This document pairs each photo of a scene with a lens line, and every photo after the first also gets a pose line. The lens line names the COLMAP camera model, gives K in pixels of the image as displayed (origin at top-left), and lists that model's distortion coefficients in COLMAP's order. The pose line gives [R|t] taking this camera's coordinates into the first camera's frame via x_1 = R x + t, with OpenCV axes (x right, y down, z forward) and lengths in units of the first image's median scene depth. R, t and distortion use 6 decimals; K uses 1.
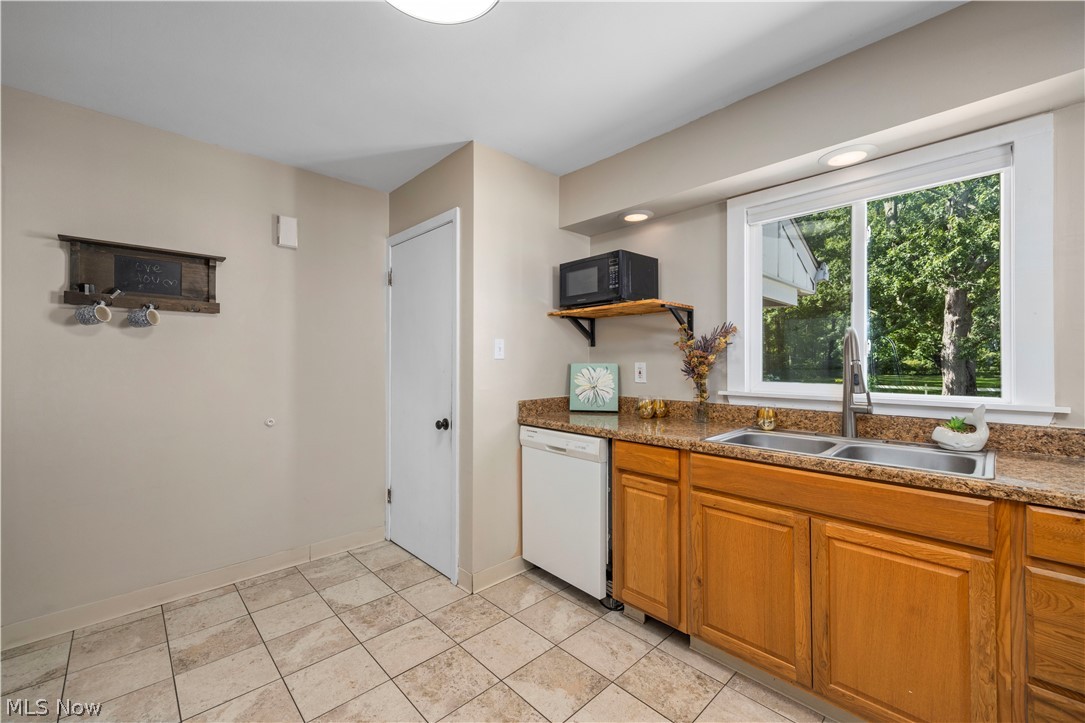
lens RADIAL K [[438.7, 0, 542.9], [0, 438.7, 359.4], [0, 0, 1]] dist [0.006128, -0.000956]
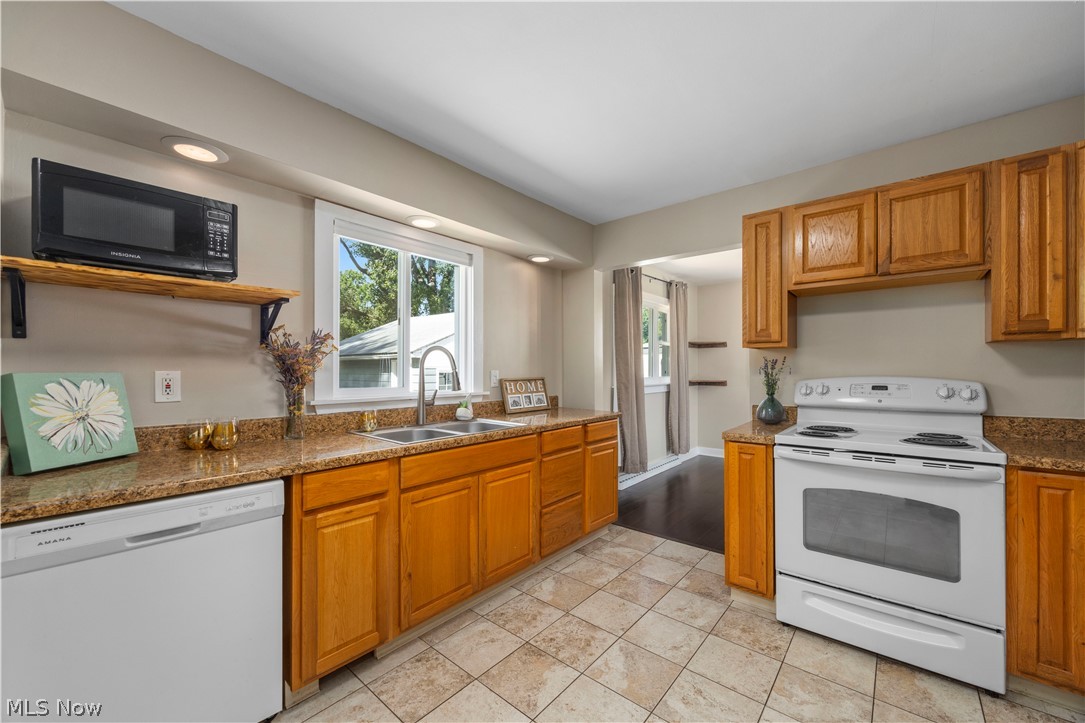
lens RADIAL K [[420.0, 0, 540.8], [0, 420.0, 371.4], [0, 0, 1]] dist [-0.000047, -0.000274]
pose [[-0.098687, -0.002462, 0.995115, -0.572725], [-0.004060, 0.999990, 0.002072, 0.005273], [-0.995110, -0.003835, -0.098696, 0.655955]]
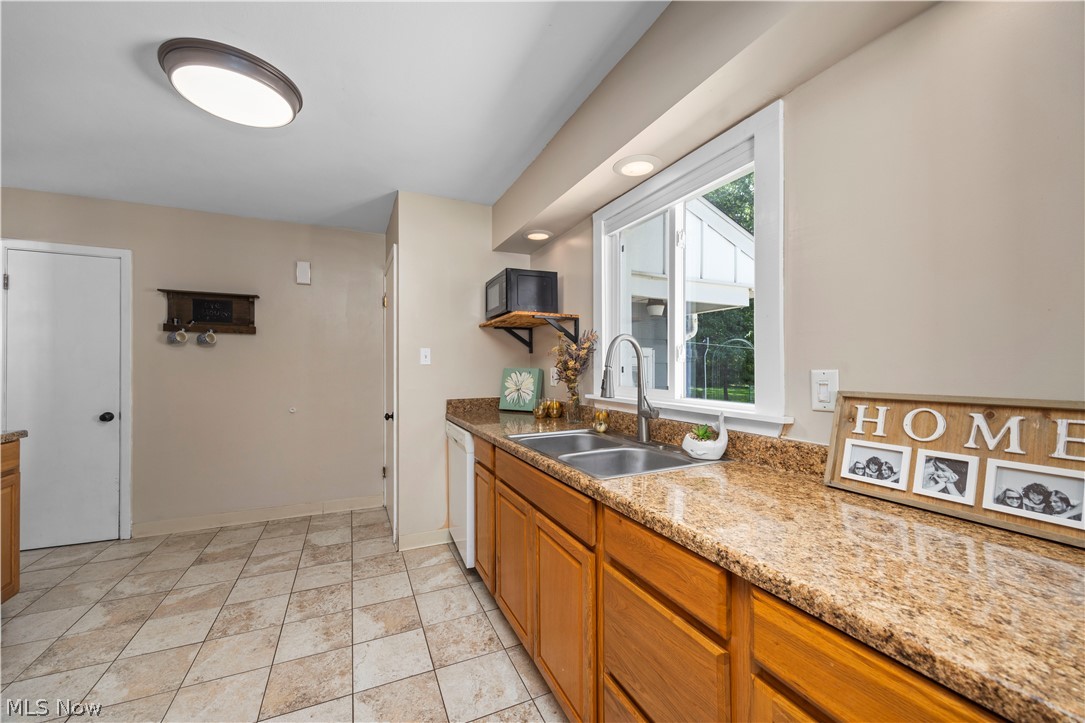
lens RADIAL K [[420.0, 0, 541.4], [0, 420.0, 366.4], [0, 0, 1]] dist [-0.000047, -0.000274]
pose [[0.943461, -0.000060, -0.331482, 0.690261], [0.001789, 0.999986, 0.004911, -0.001959], [0.331478, -0.005226, 0.943449, 0.003681]]
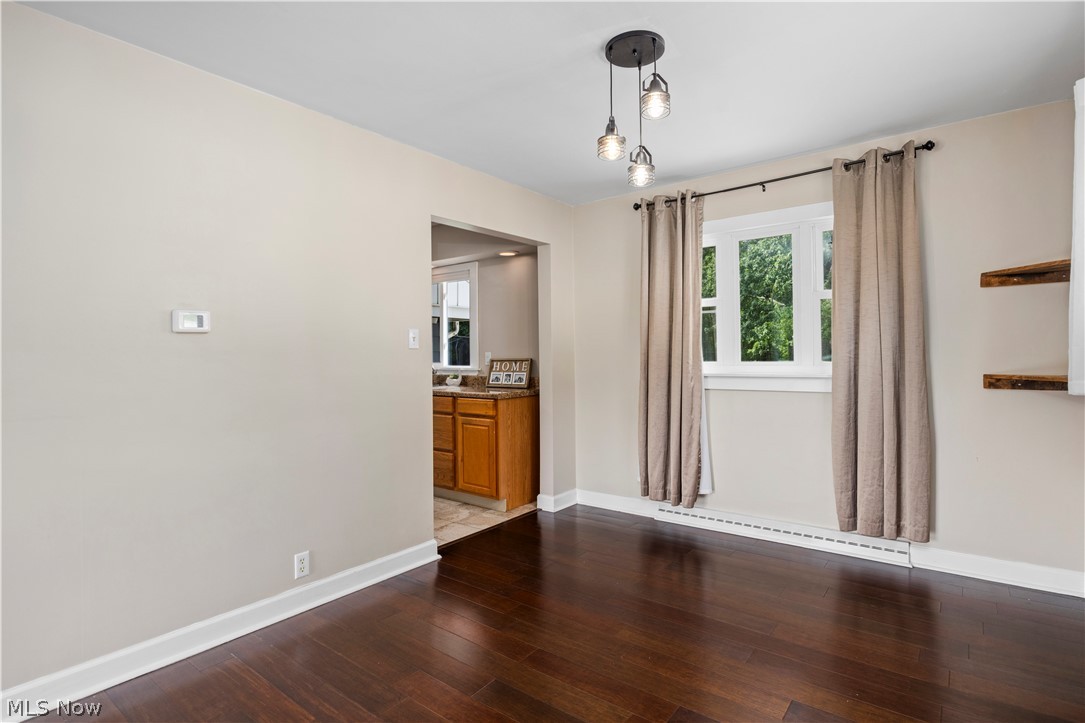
lens RADIAL K [[554.1, 0, 535.1], [0, 554.1, 355.1], [0, 0, 1]] dist [0.022726, 0.000179]
pose [[0.992524, -0.006617, 0.121872, 0.774262], [0.006002, 0.999967, 0.005410, 0.005748], [-0.121904, -0.004639, 0.992531, -1.745920]]
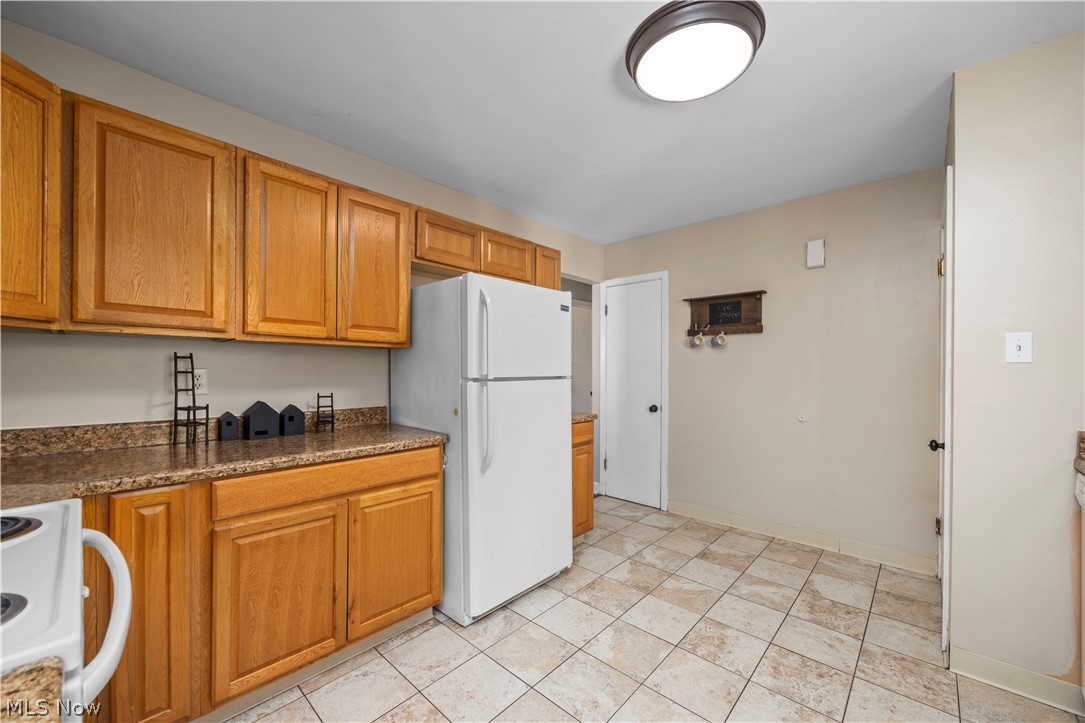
lens RADIAL K [[420.0, 0, 547.7], [0, 420.0, 375.2], [0, 0, 1]] dist [-0.000047, -0.000274]
pose [[0.070782, 0.012824, -0.997409, 0.566670], [0.006716, 0.999889, 0.013332, 0.006162], [0.997469, -0.007643, 0.070688, 0.280783]]
